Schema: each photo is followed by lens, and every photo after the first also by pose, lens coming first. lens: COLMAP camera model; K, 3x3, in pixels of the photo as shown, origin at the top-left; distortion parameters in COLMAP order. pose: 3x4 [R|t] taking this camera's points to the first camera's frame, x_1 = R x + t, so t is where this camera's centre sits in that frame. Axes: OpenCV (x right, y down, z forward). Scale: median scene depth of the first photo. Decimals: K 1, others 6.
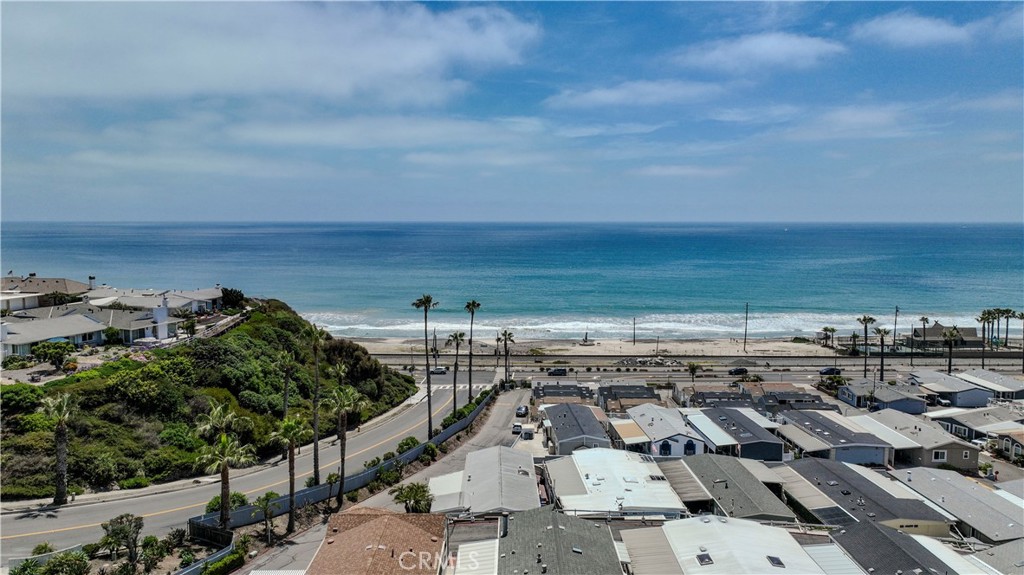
lens RADIAL K [[717.4, 0, 512.0], [0, 717.4, 287.5], [0, 0, 1]] dist [0.003081, 0.004821]
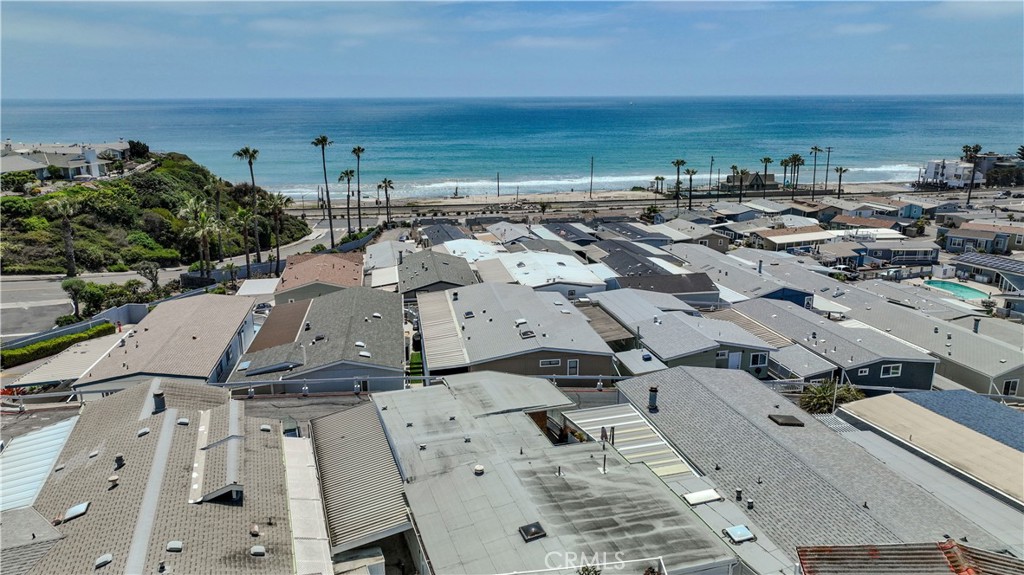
lens RADIAL K [[717.4, 0, 512.0], [0, 717.4, 287.5], [0, 0, 1]] dist [0.003081, 0.004821]
pose [[0.984312, -0.051334, 0.168801, -0.018611], [0.022507, 0.985455, 0.168440, 0.064140], [-0.174993, -0.161998, 0.971151, -0.289756]]
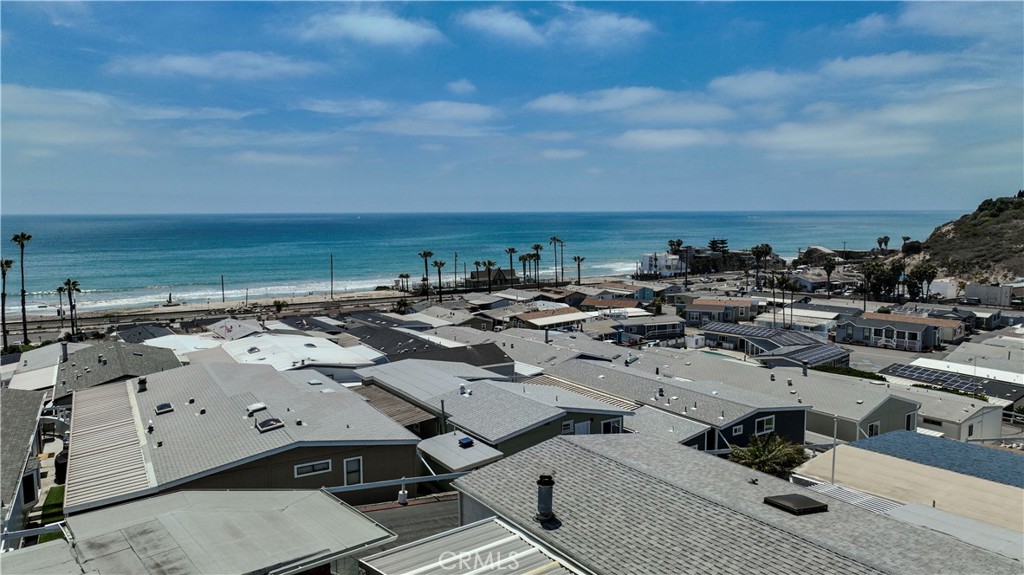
lens RADIAL K [[717.4, 0, 512.0], [0, 717.4, 287.5], [0, 0, 1]] dist [0.003081, 0.004821]
pose [[0.857041, -0.059996, 0.511743, 0.009541], [0.054339, 0.998183, 0.026020, 0.116076], [-0.512374, 0.005508, 0.858745, -0.133598]]
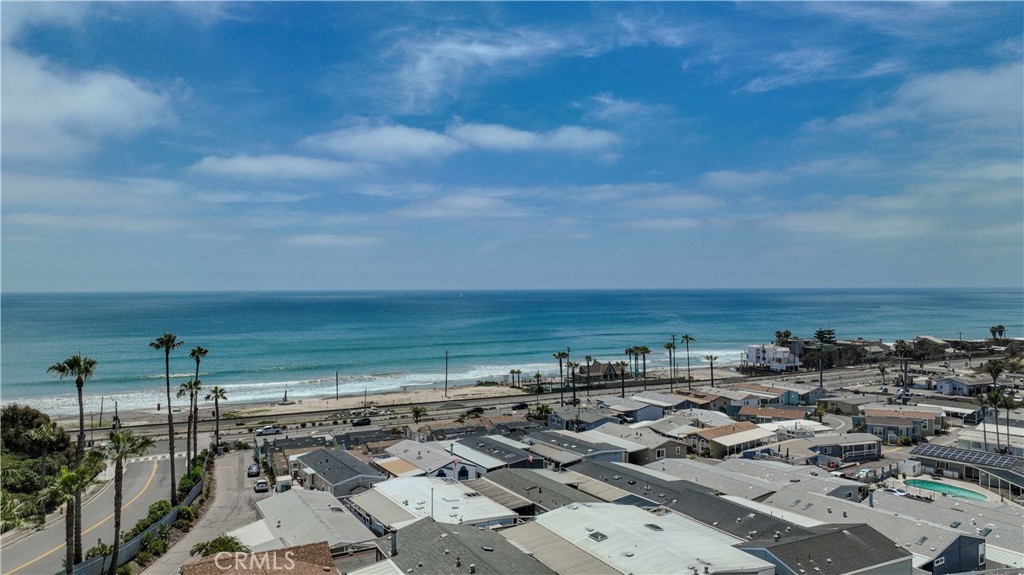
lens RADIAL K [[712.8, 0, 511.5], [0, 712.8, 273.4], [0, 0, 1]] dist [0.003570, 0.004595]
pose [[0.887198, 0.003737, 0.461375, -0.140276], [0.049894, 0.993326, -0.103989, 0.045651], [-0.458684, 0.115278, 0.881090, 0.048977]]
